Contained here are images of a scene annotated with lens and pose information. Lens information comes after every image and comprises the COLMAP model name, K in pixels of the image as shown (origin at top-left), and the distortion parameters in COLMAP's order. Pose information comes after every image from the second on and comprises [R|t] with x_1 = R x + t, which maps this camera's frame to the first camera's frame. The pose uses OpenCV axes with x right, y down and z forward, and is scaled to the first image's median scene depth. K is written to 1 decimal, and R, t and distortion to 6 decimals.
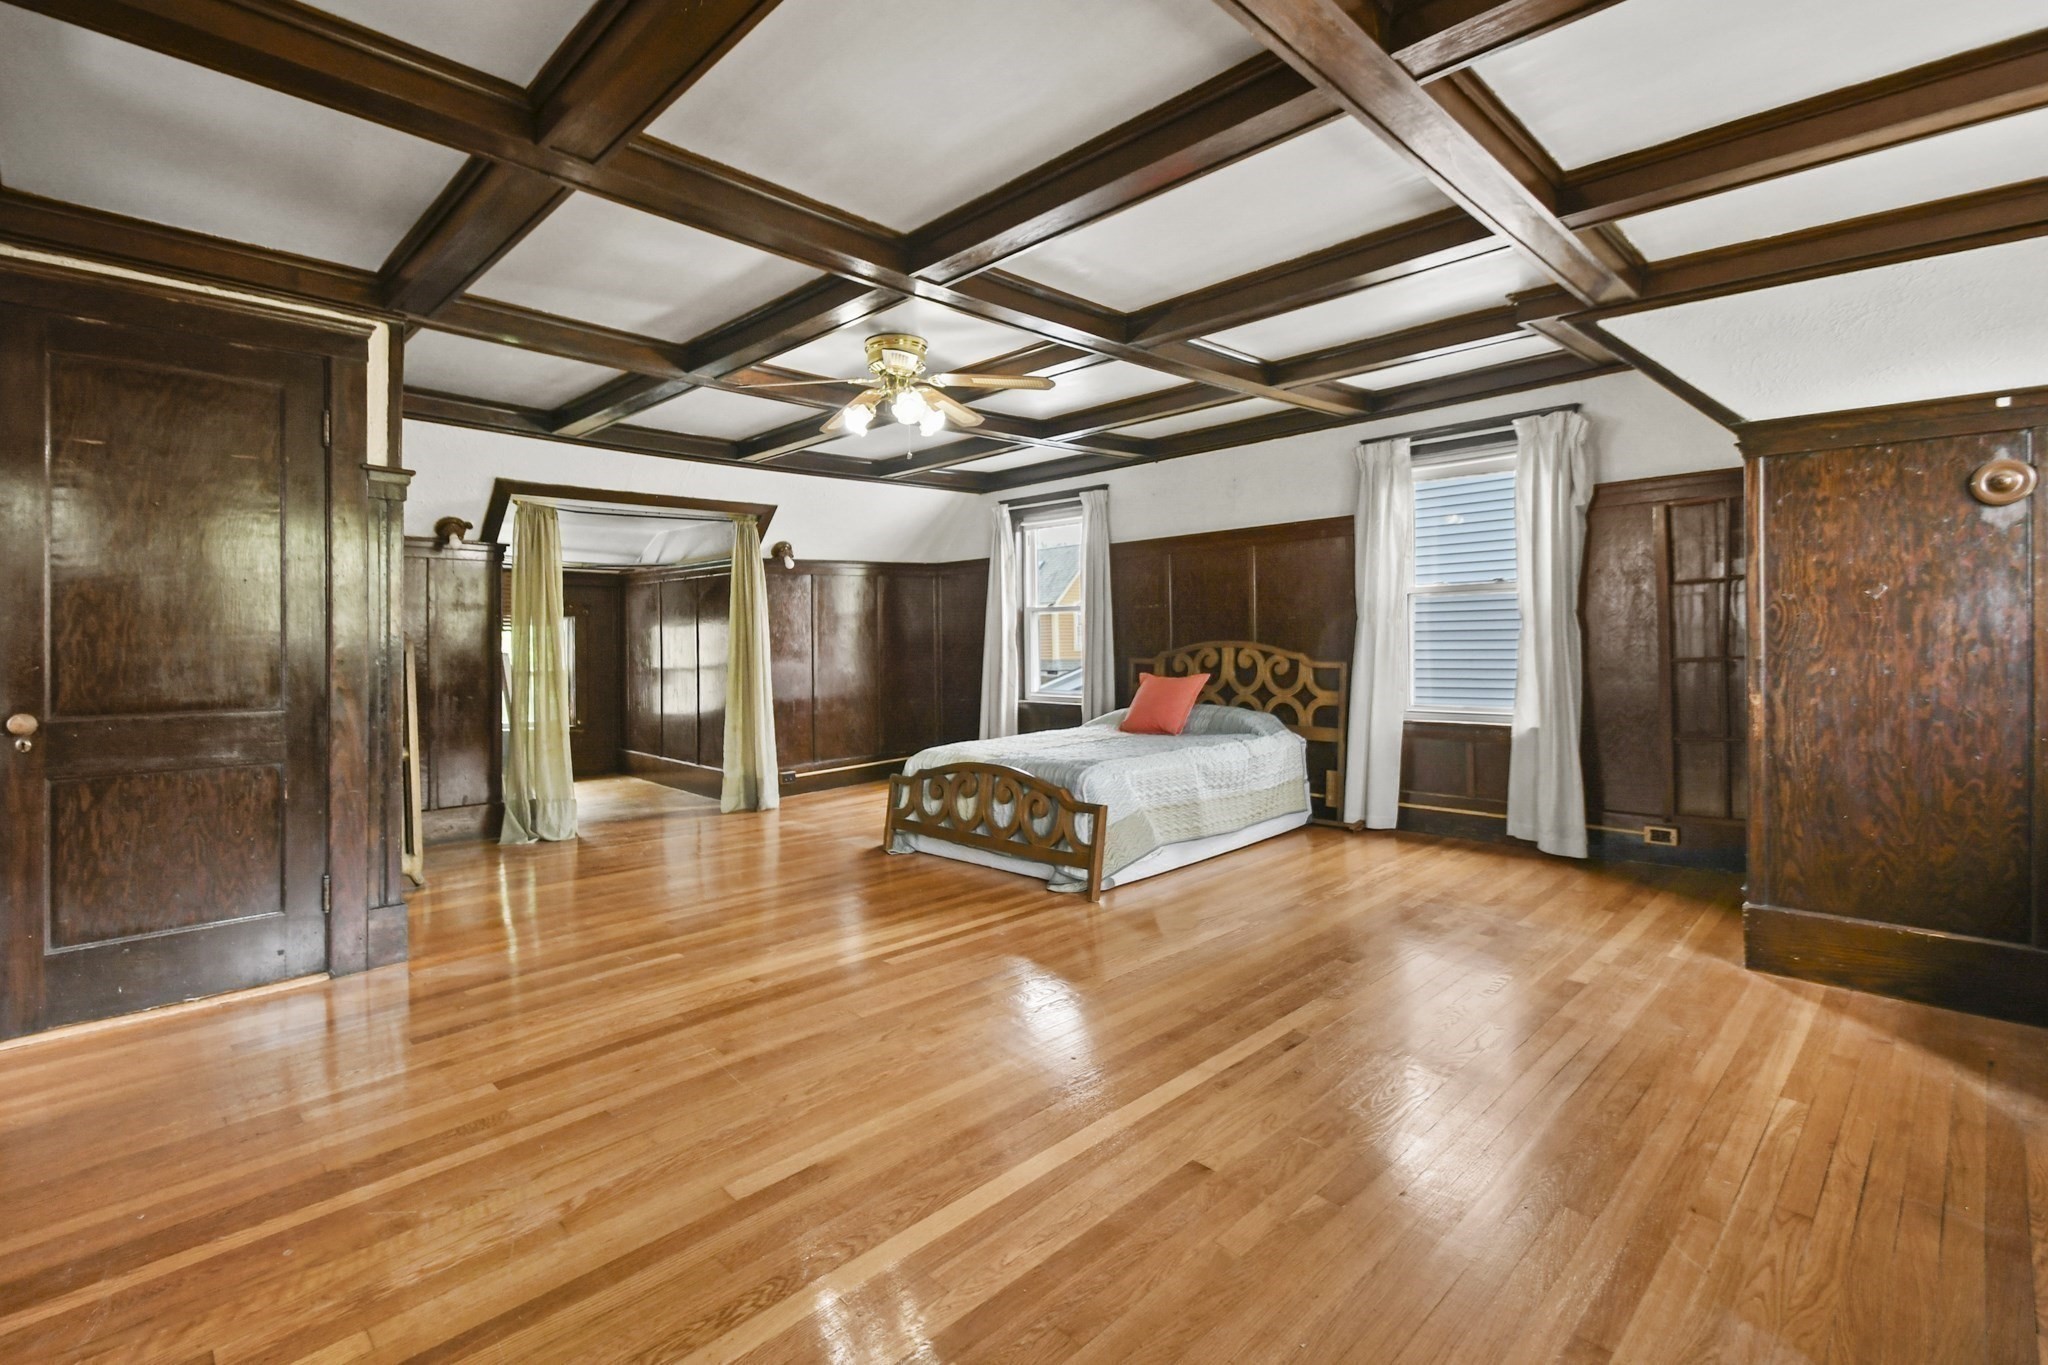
lens RADIAL K [[949.5, 0, 963.3], [0, 949.5, 644.0], [0, 0, 1]] dist [0.023067, -0.011705]
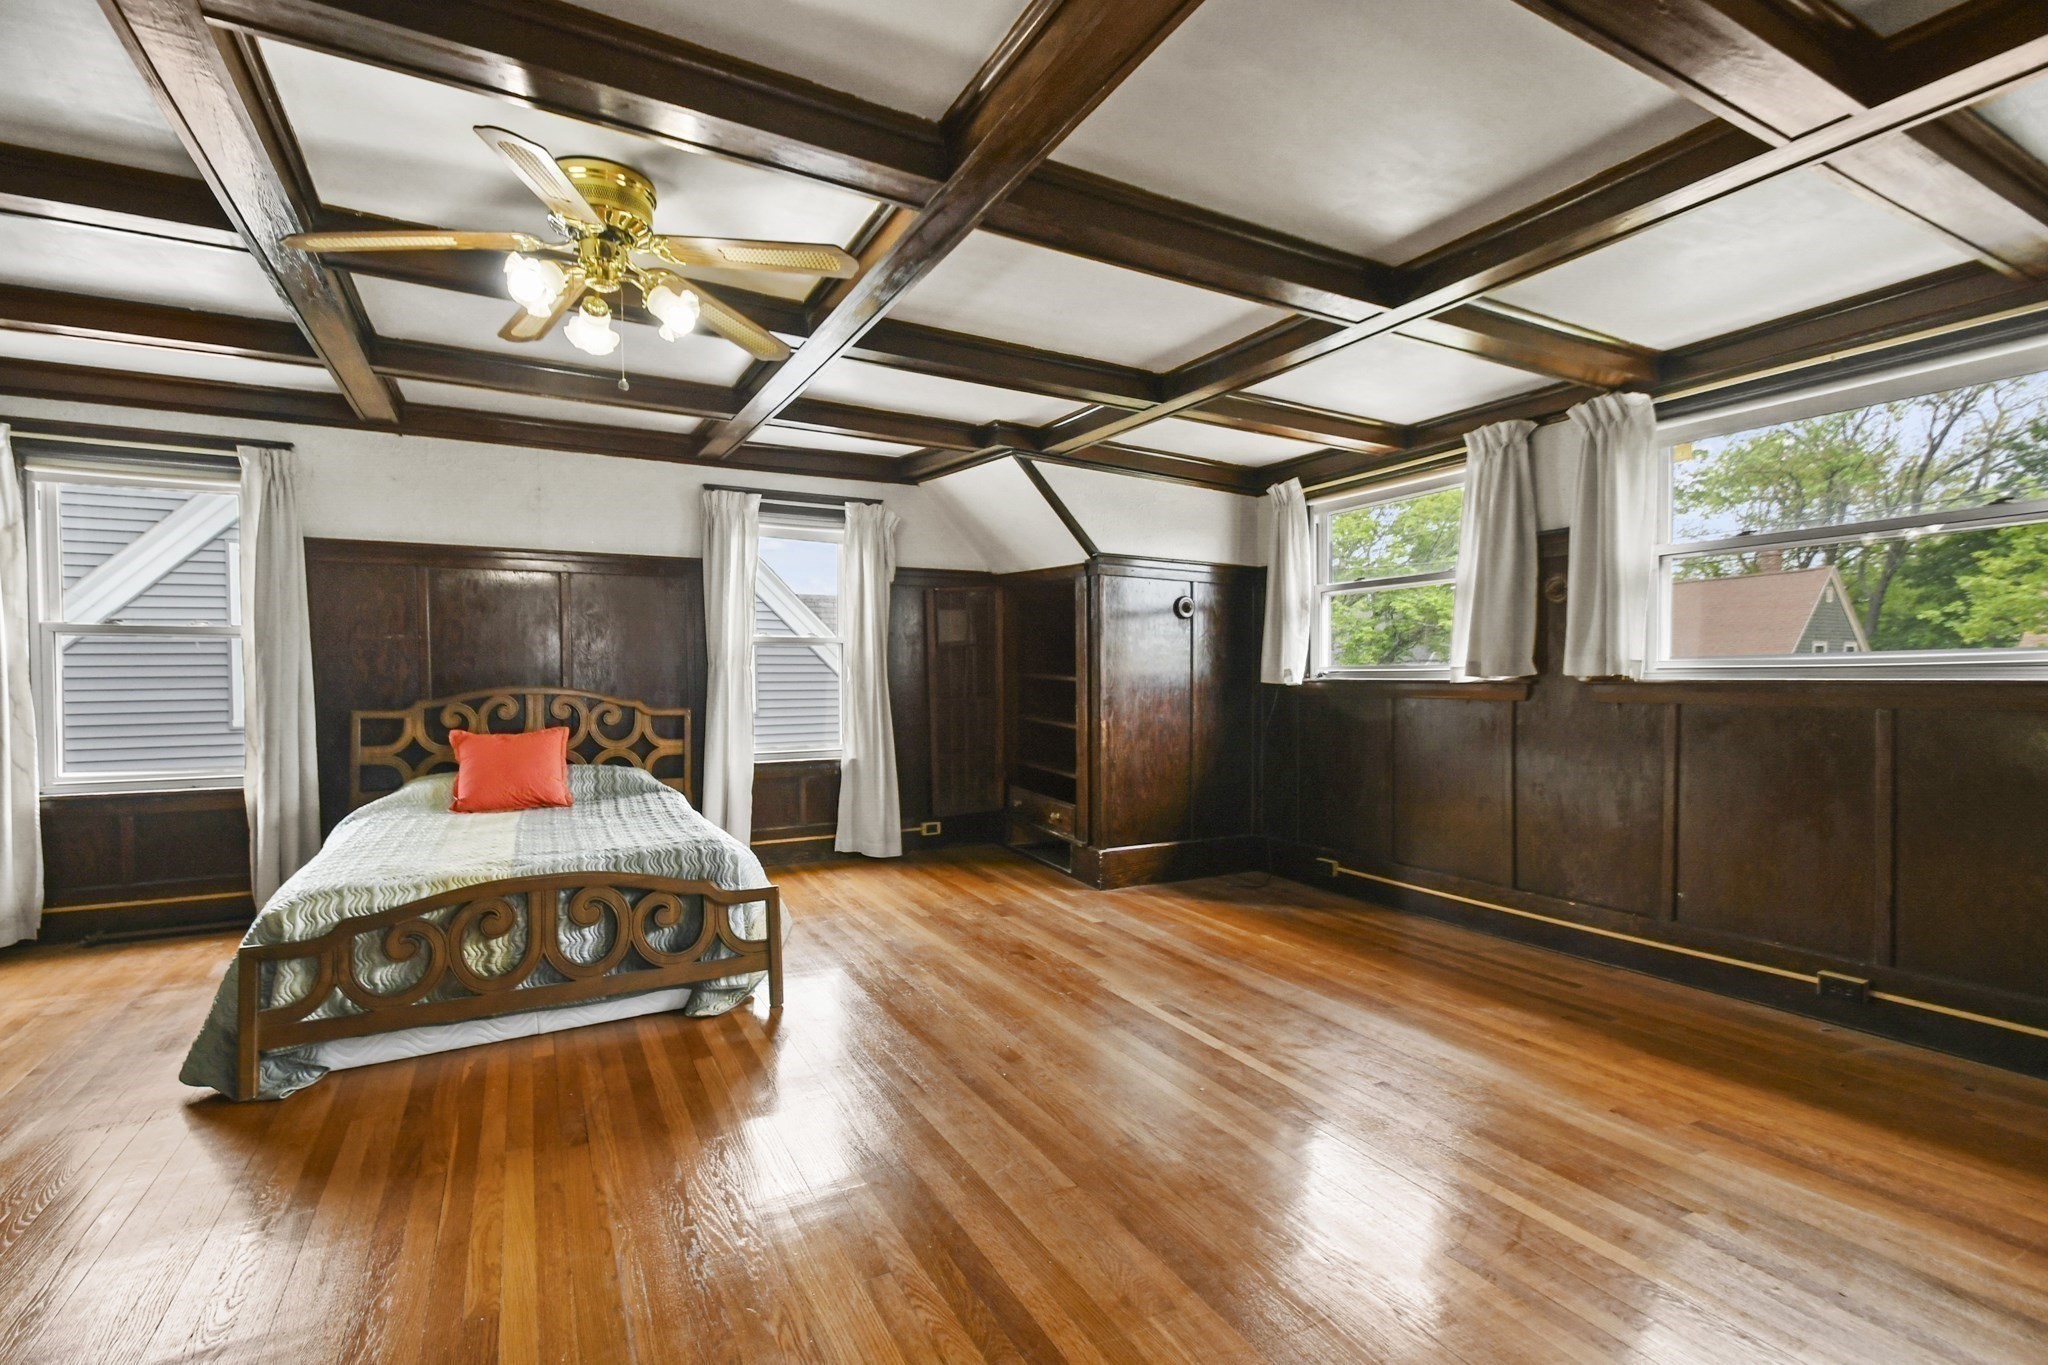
lens RADIAL K [[914.3, 0, 1023.9], [0, 914.3, 704.6], [0, 0, 1]] dist [0.005504, 0.000391]
pose [[0.244423, -0.015865, 0.969539, -0.488145], [0.000652, 0.999869, 0.016197, -0.000315], [-0.969669, -0.003326, 0.244401, 0.517934]]
